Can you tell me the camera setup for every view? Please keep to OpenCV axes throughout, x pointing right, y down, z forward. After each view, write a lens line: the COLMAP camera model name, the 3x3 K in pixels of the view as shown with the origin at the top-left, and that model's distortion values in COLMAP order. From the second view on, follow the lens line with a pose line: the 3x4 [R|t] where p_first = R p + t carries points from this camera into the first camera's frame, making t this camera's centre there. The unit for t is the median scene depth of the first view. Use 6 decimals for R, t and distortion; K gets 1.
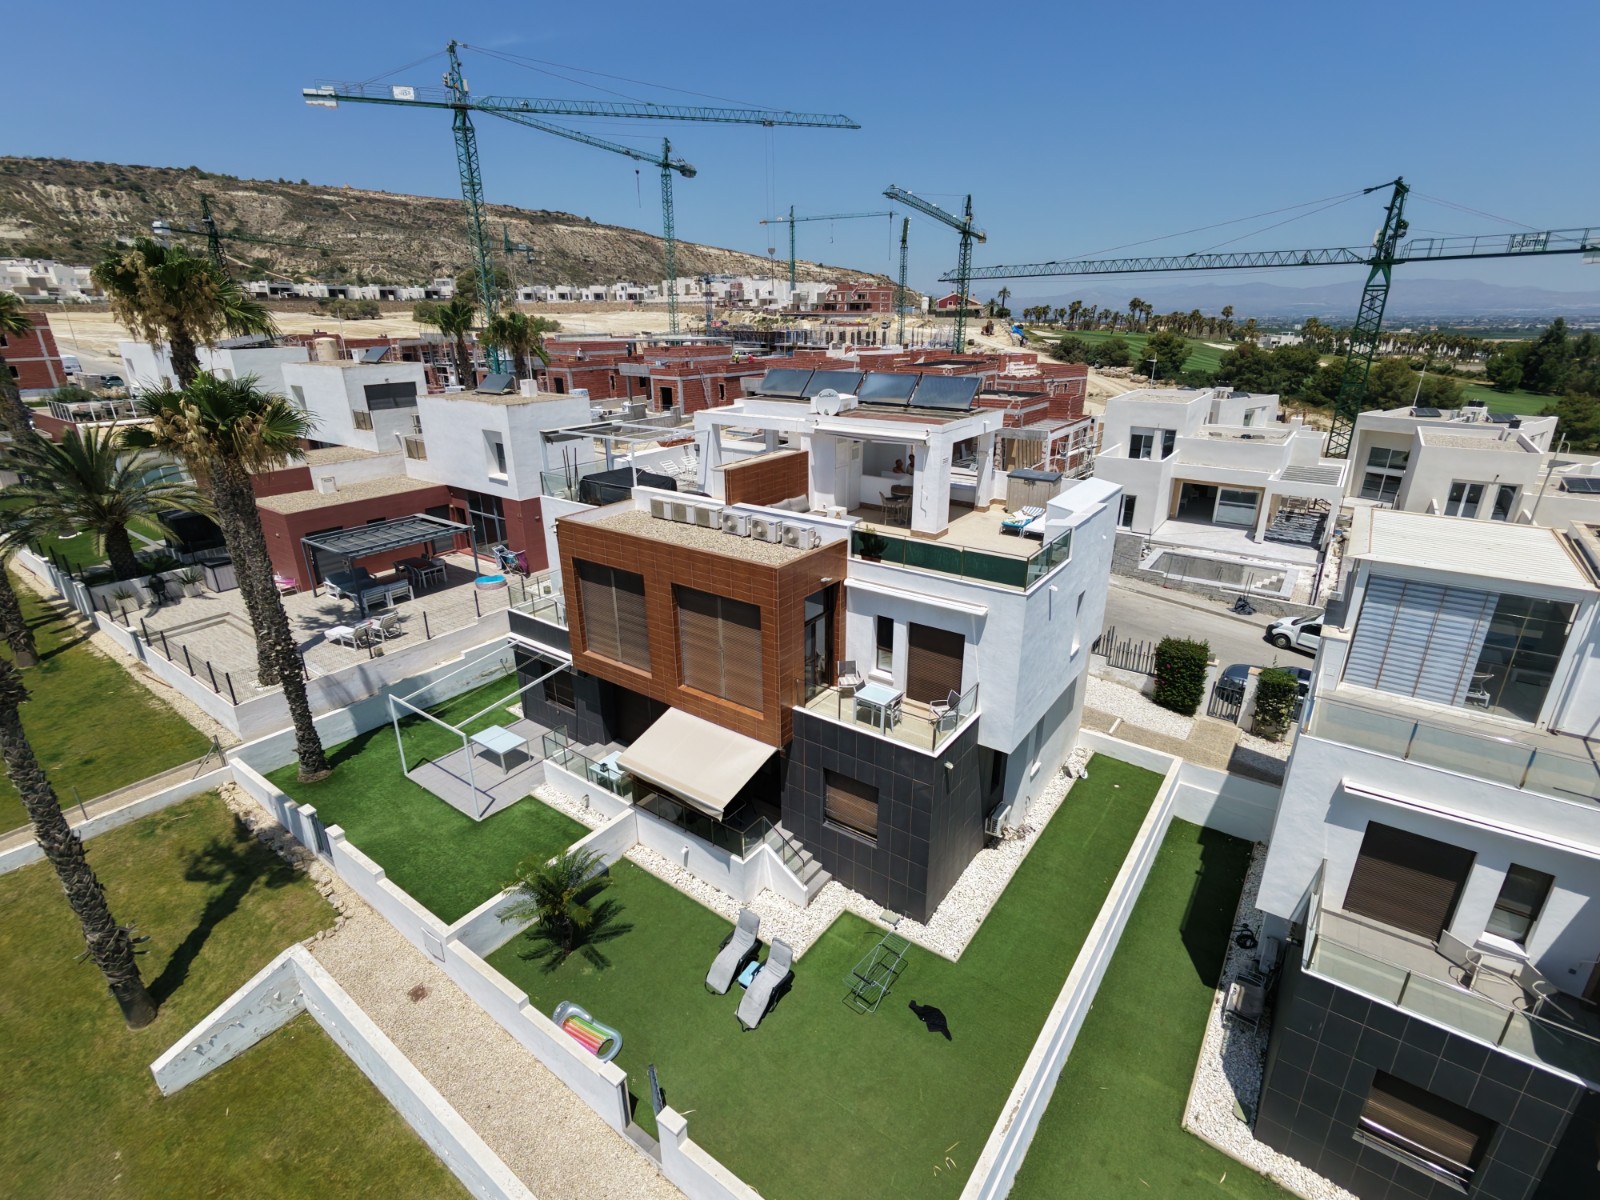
lens RADIAL K [[761.4, 0, 802.6], [0, 761.4, 594.9], [0, 0, 1]] dist [-0.003571, 0.004770]
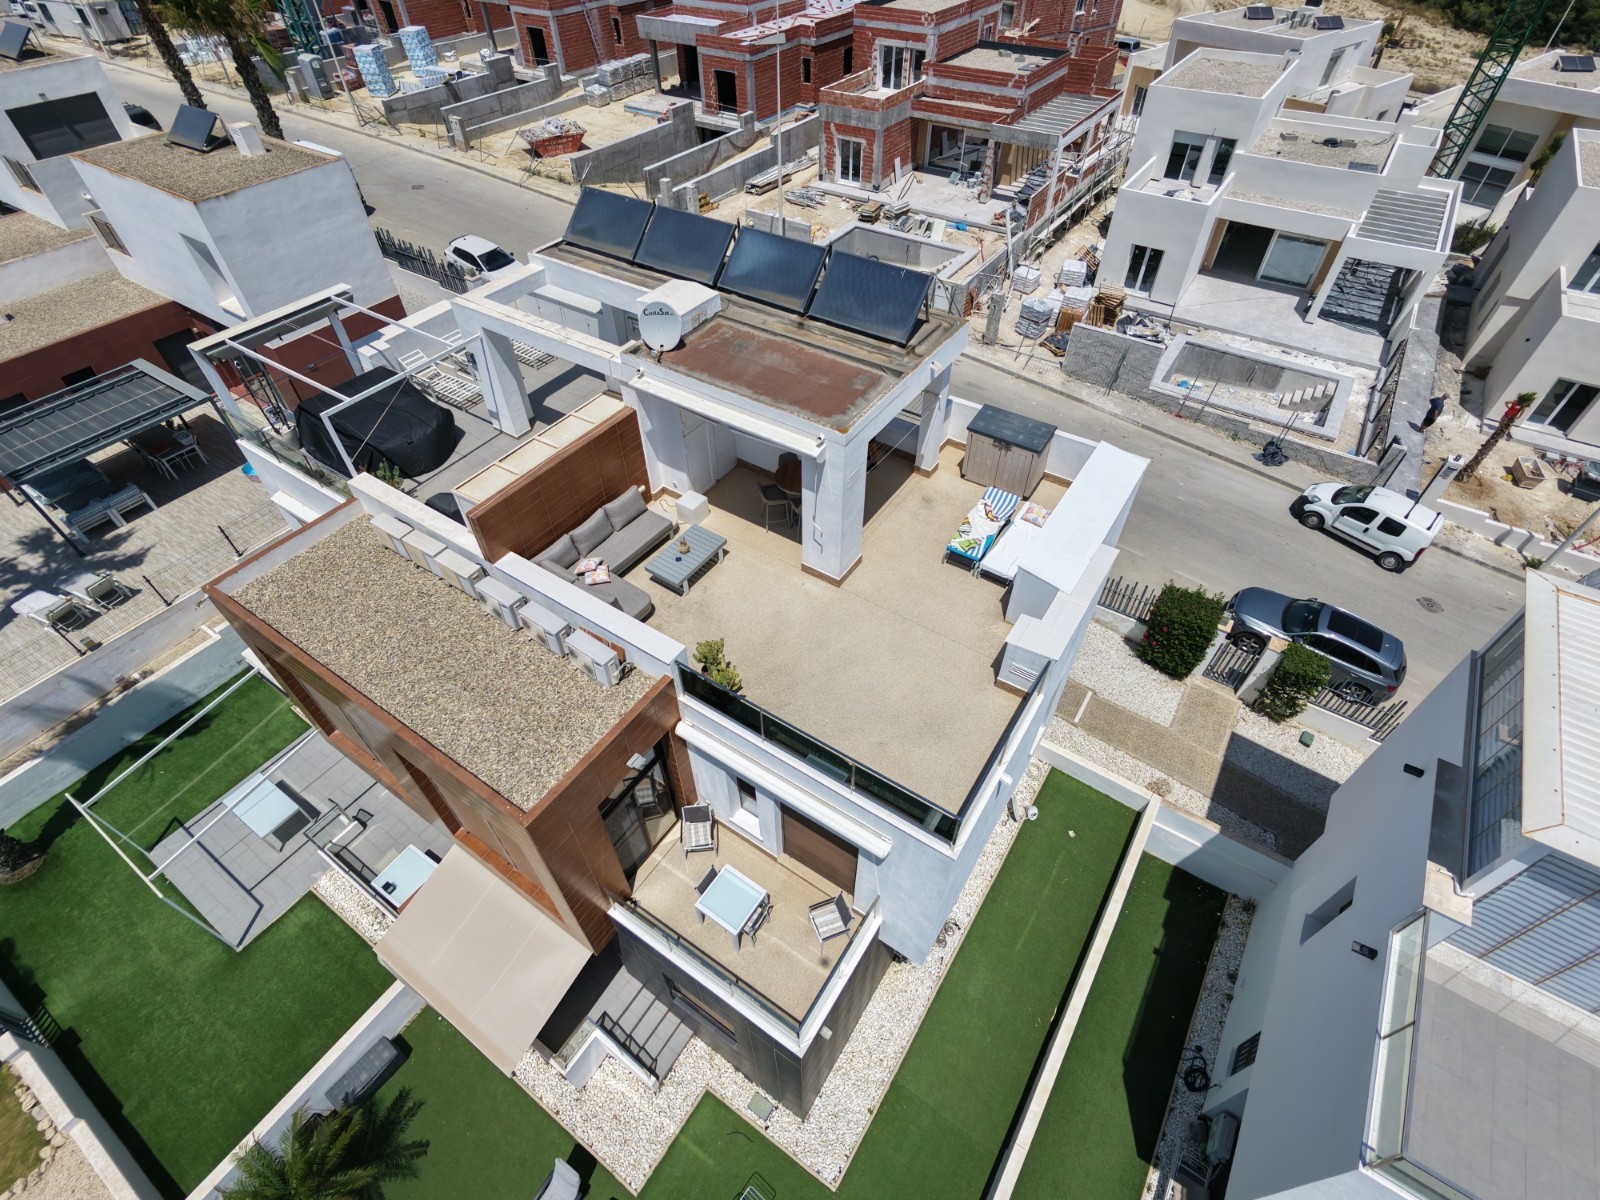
lens RADIAL K [[761.4, 0, 802.6], [0, 761.4, 594.9], [0, 0, 1]] dist [-0.003571, 0.004770]
pose [[0.999371, -0.026630, 0.023416, 0.087520], [0.013879, 0.901391, 0.432784, -0.228723], [-0.032632, -0.432186, 0.901194, 0.291628]]
